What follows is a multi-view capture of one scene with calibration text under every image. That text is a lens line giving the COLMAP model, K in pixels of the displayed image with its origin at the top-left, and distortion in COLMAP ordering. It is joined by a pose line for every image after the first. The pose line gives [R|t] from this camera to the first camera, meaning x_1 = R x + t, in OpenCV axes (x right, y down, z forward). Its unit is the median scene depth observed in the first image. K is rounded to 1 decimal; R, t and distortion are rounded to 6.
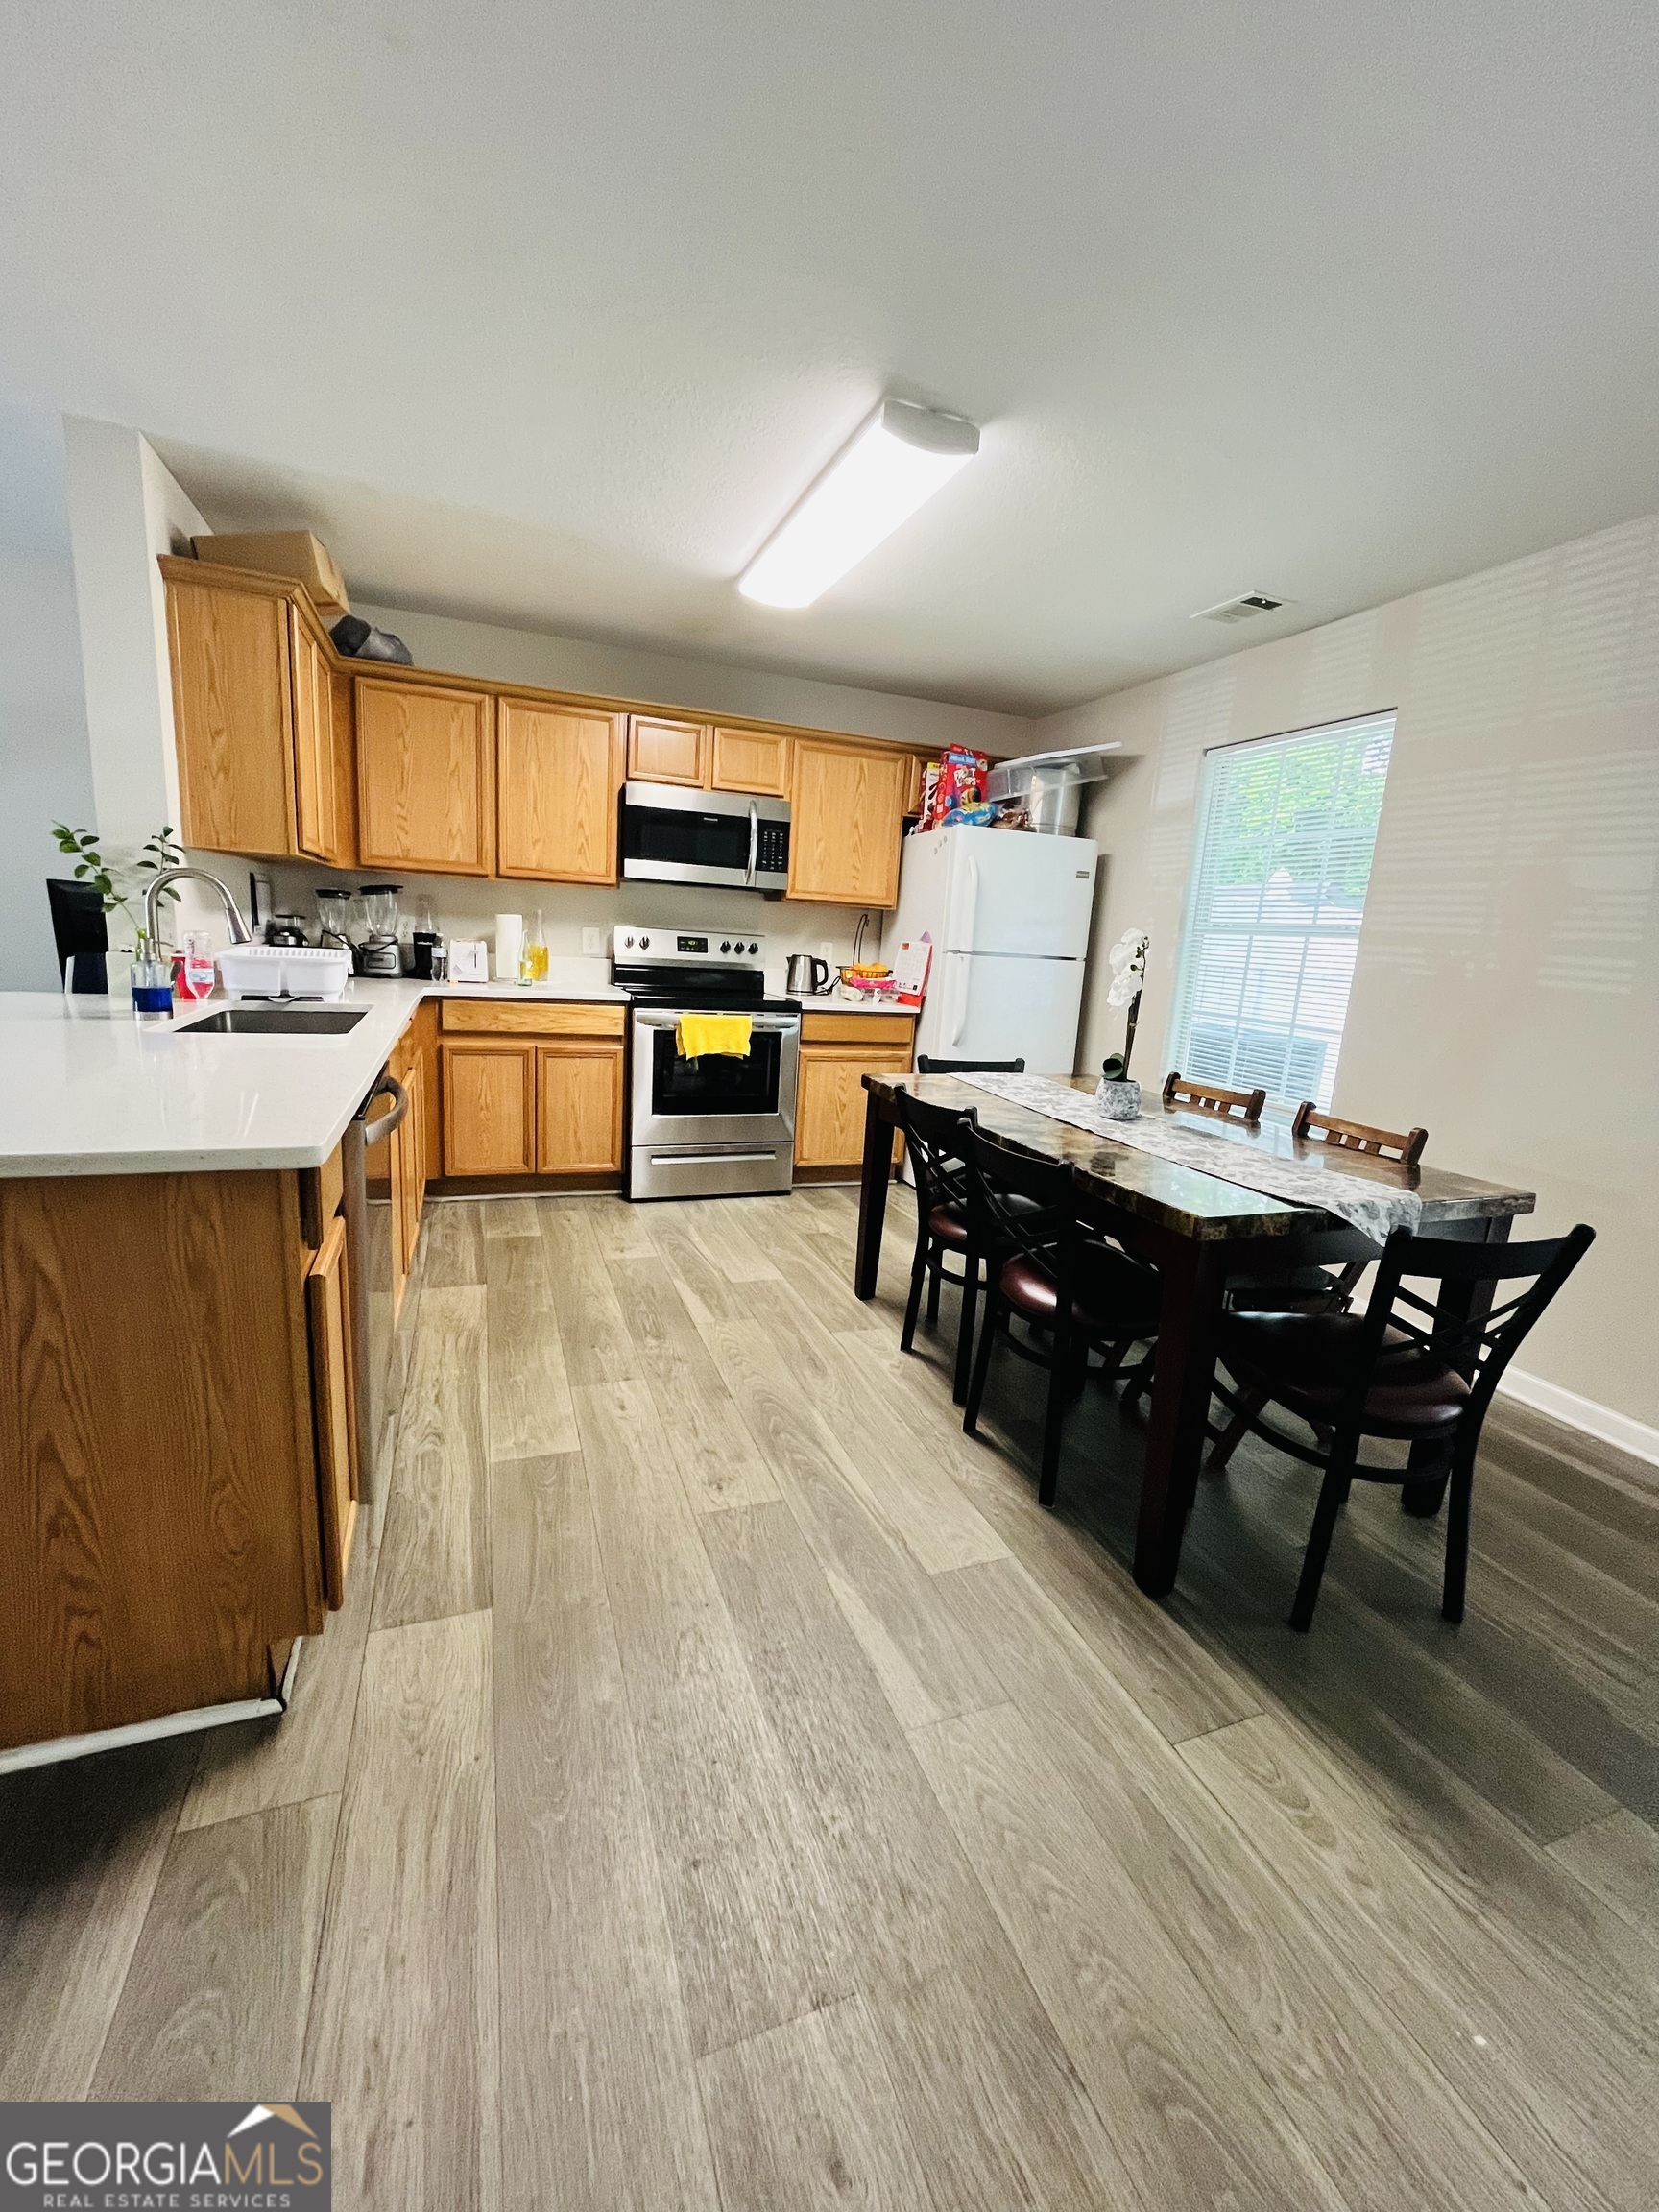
lens RADIAL K [[887.6, 0, 825.1], [0, 887.6, 1106.8], [0, 0, 1]] dist [0.000535, -0.000214]
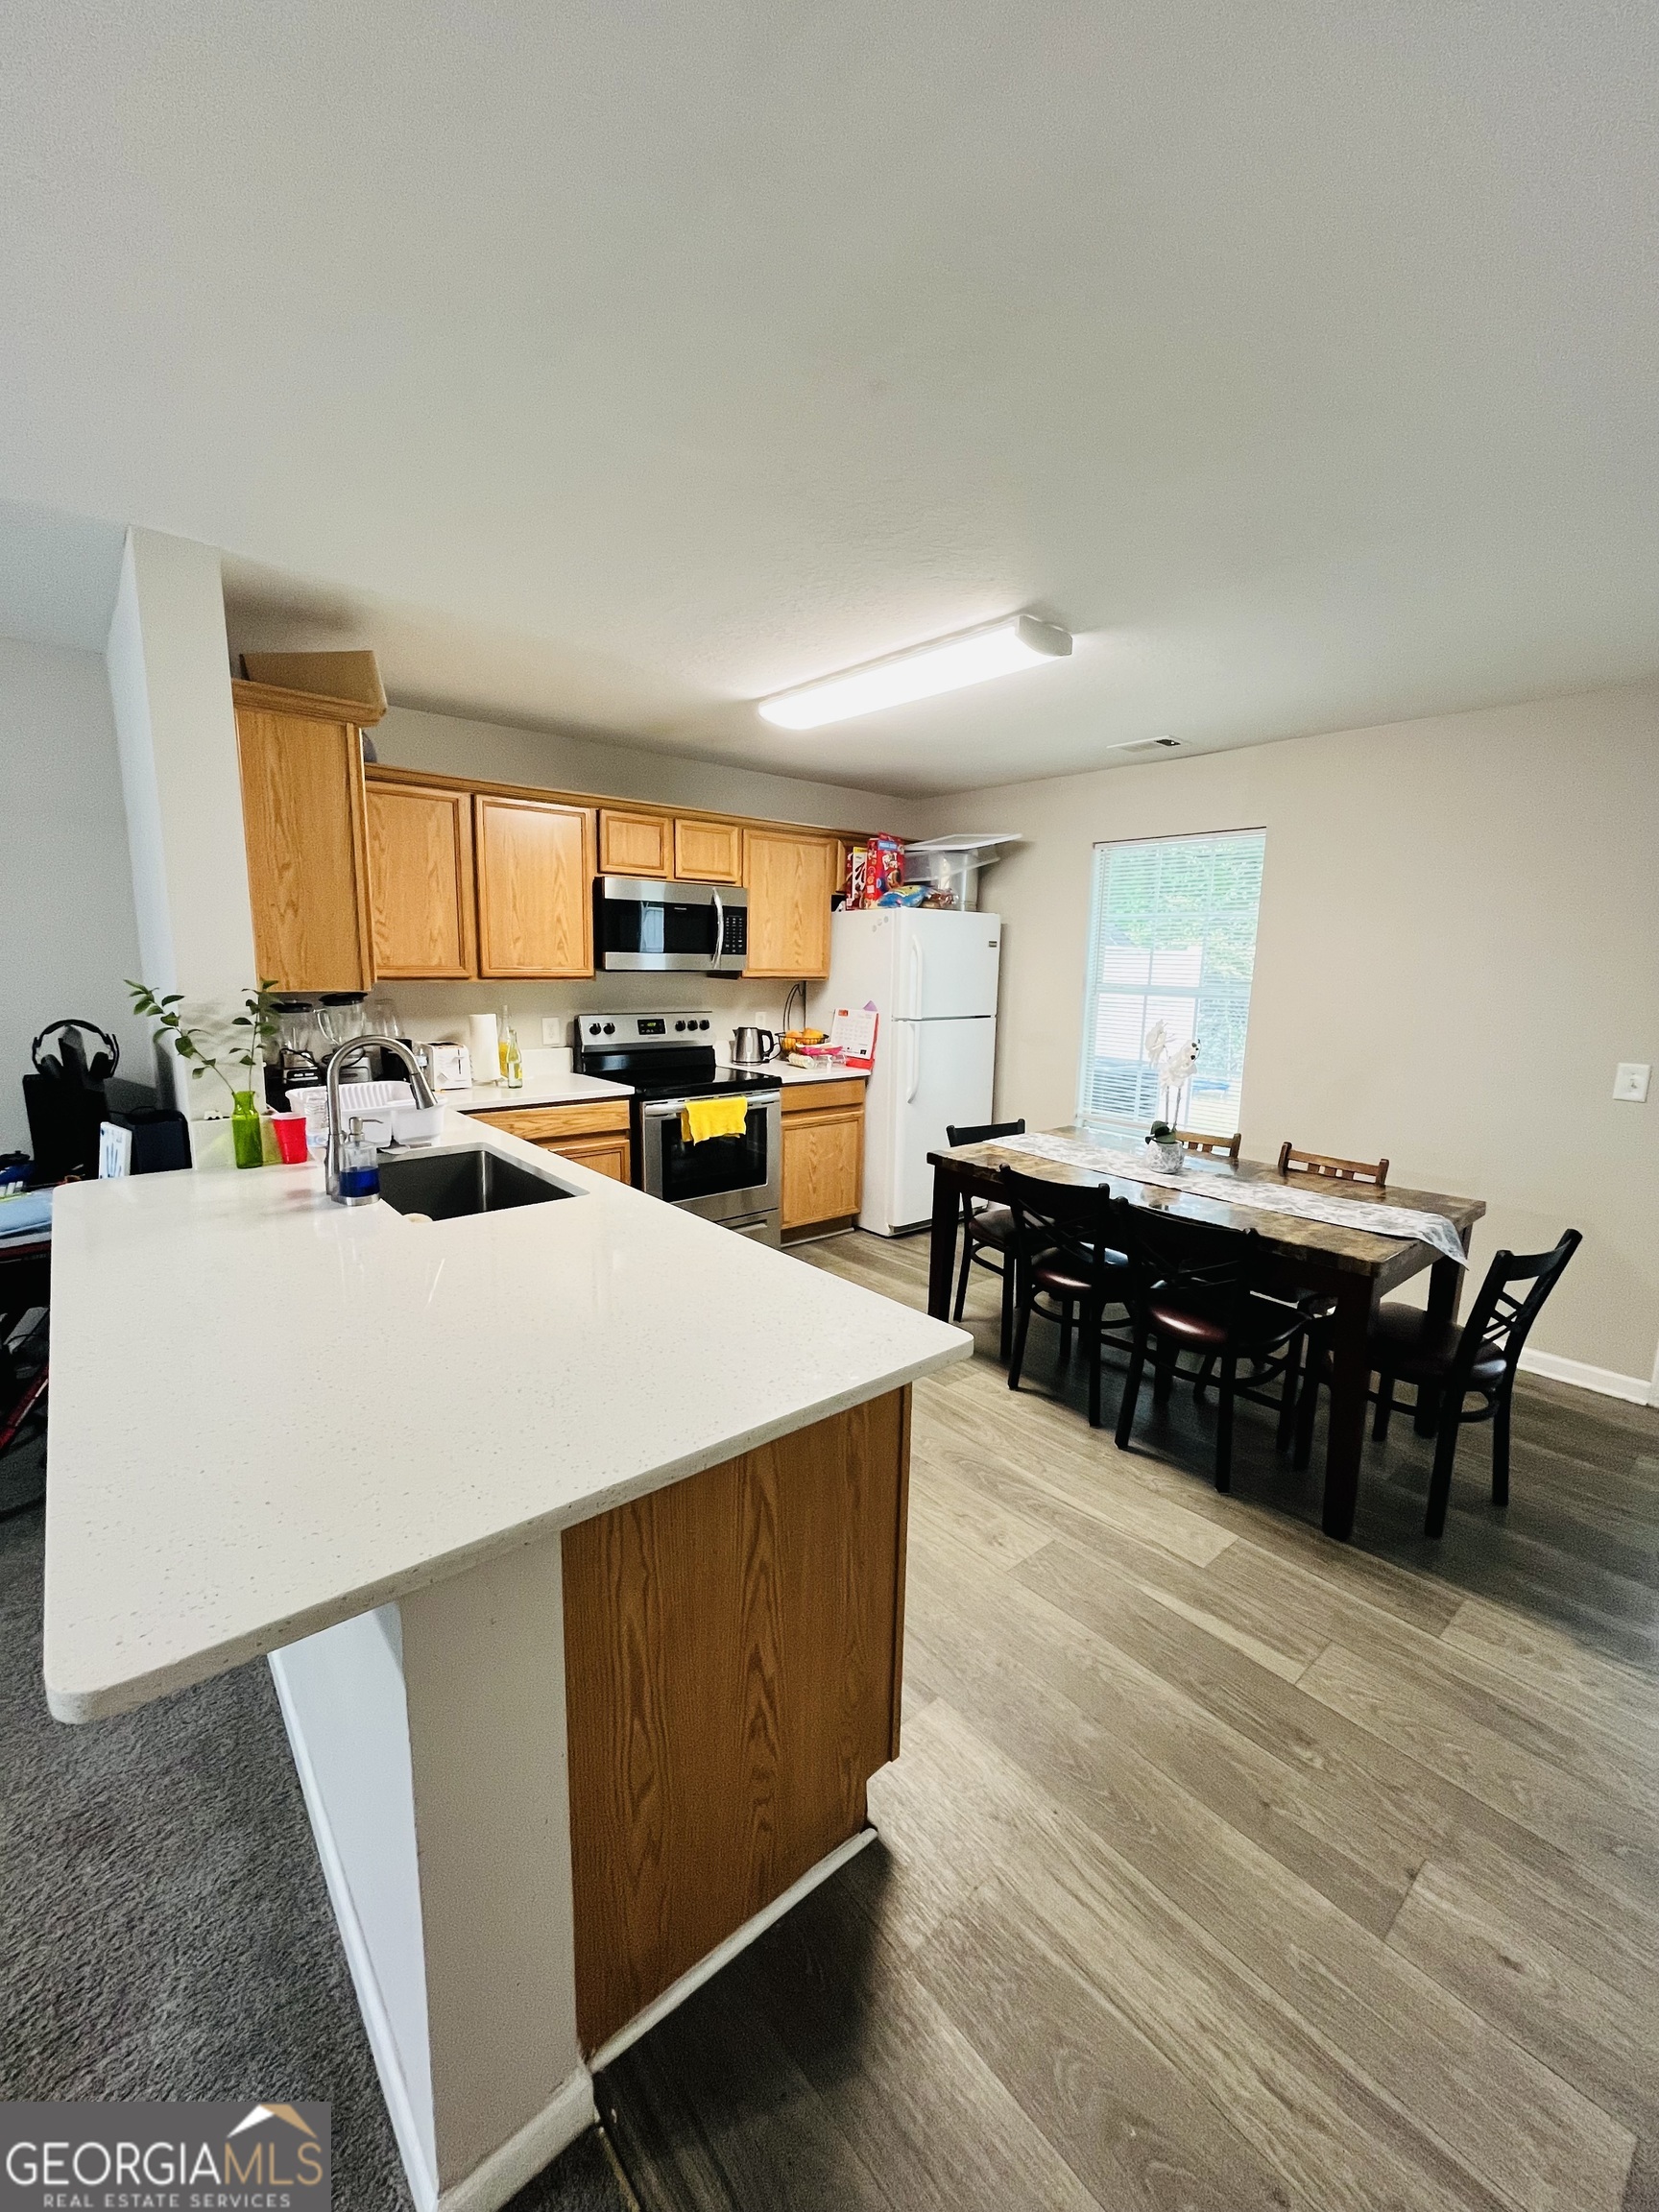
lens RADIAL K [[887.6, 0, 816.9], [0, 887.6, 1110.0], [0, 0, 1]] dist [0.000535, -0.000214]
pose [[0.943369, -0.100417, 0.316183, -0.335111], [0.102314, 0.994695, 0.010640, -0.088279], [-0.315574, 0.022312, 0.948639, -0.020902]]
